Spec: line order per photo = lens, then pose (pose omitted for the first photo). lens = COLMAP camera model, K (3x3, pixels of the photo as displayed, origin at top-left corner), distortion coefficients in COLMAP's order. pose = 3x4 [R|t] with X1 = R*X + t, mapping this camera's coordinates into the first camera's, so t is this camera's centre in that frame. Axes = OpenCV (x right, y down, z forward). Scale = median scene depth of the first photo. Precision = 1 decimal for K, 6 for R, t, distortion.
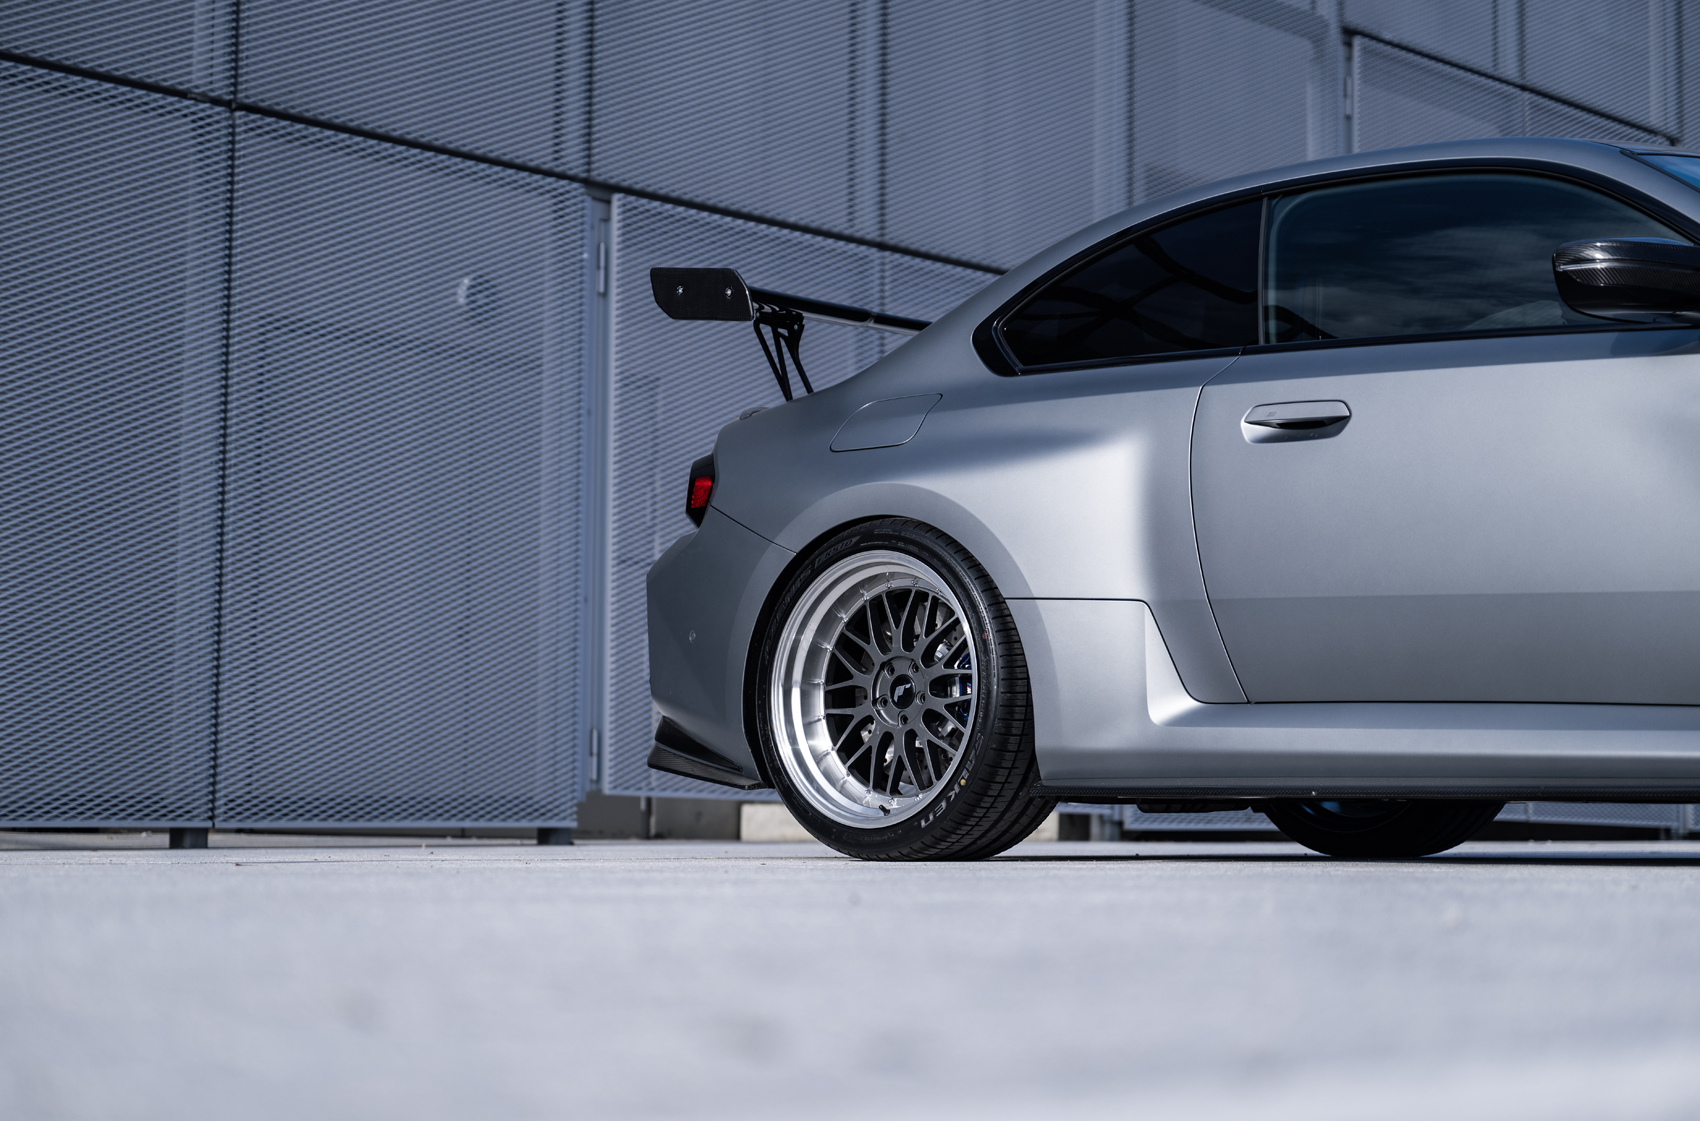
lens RADIAL K [[3388.5, 0, 861.2], [0, 3388.5, 610.3], [0, 0, 1]] dist [0.039168, 0.000000]
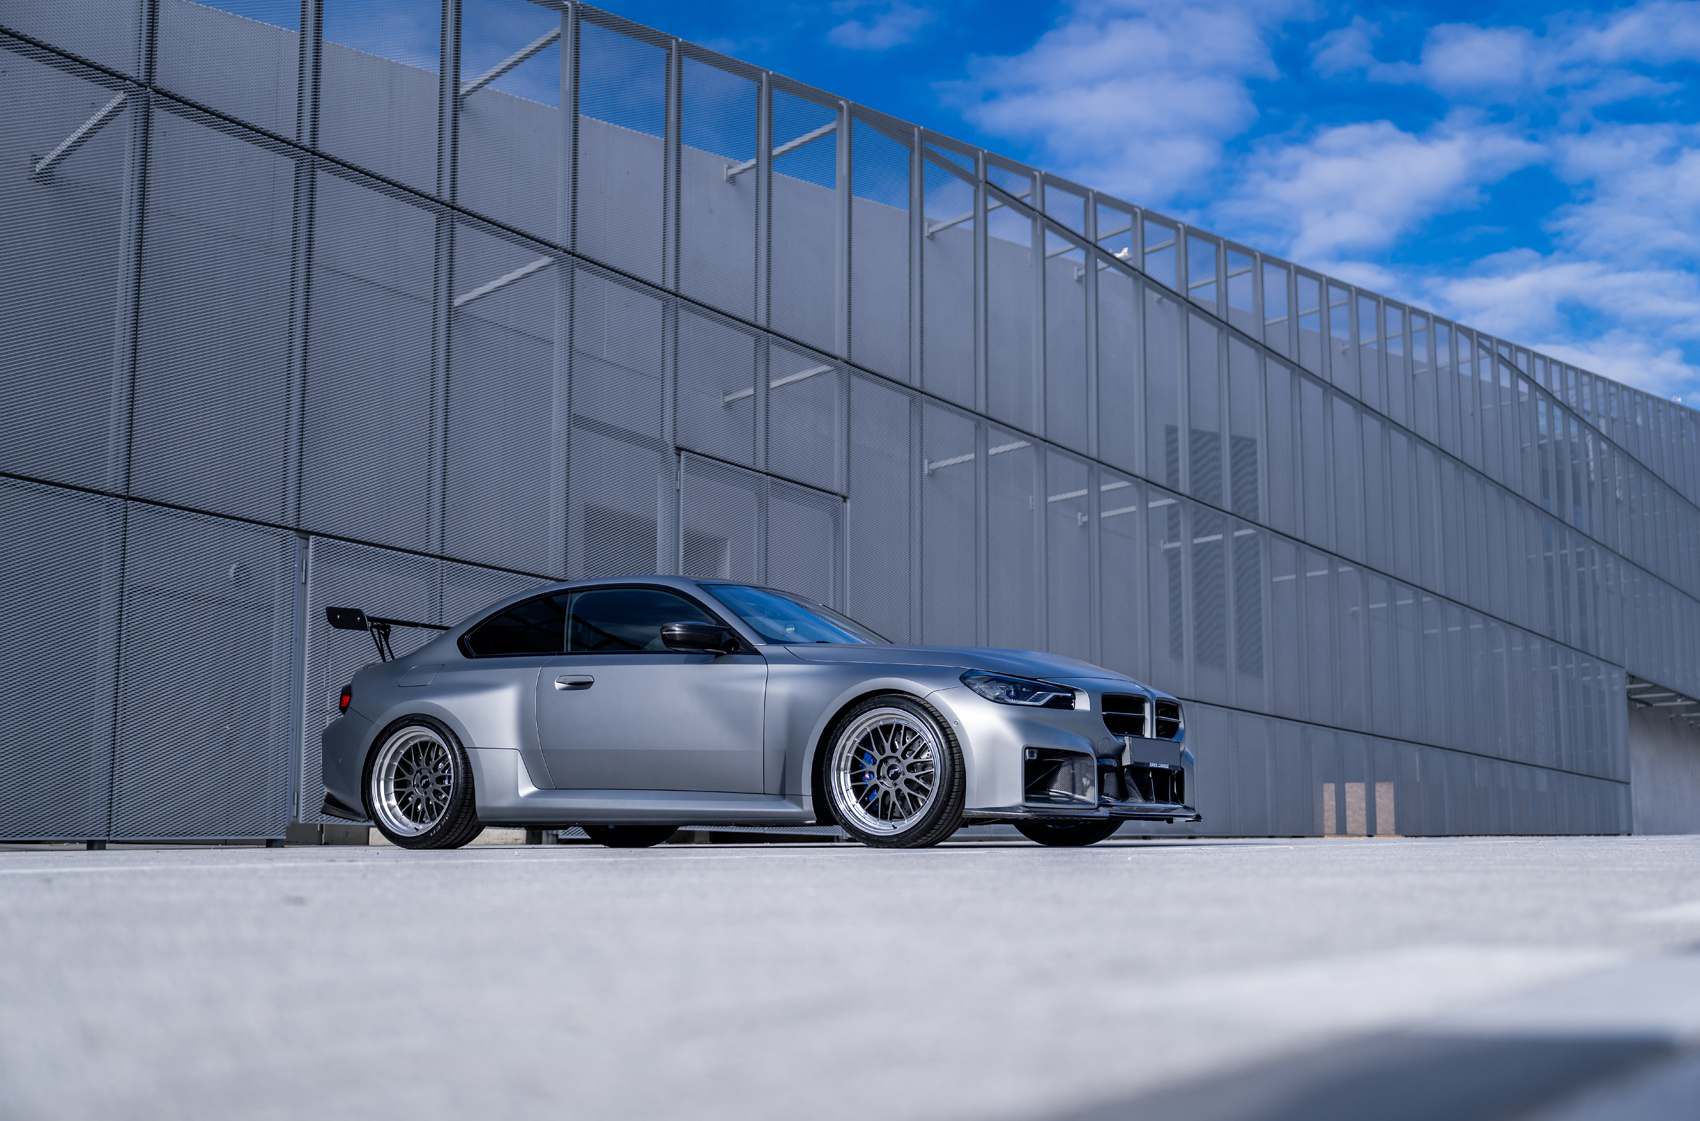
lens RADIAL K [[2055.5, 0, 842.4], [0, 2055.5, 565.1], [0, 0, 1]] dist [0.026581, 0.000000]
pose [[0.983211, 0.017799, 0.181604, 0.034116], [-0.005363, 0.997620, -0.068745, -0.031527], [-0.182396, 0.066617, 0.980966, -0.537627]]
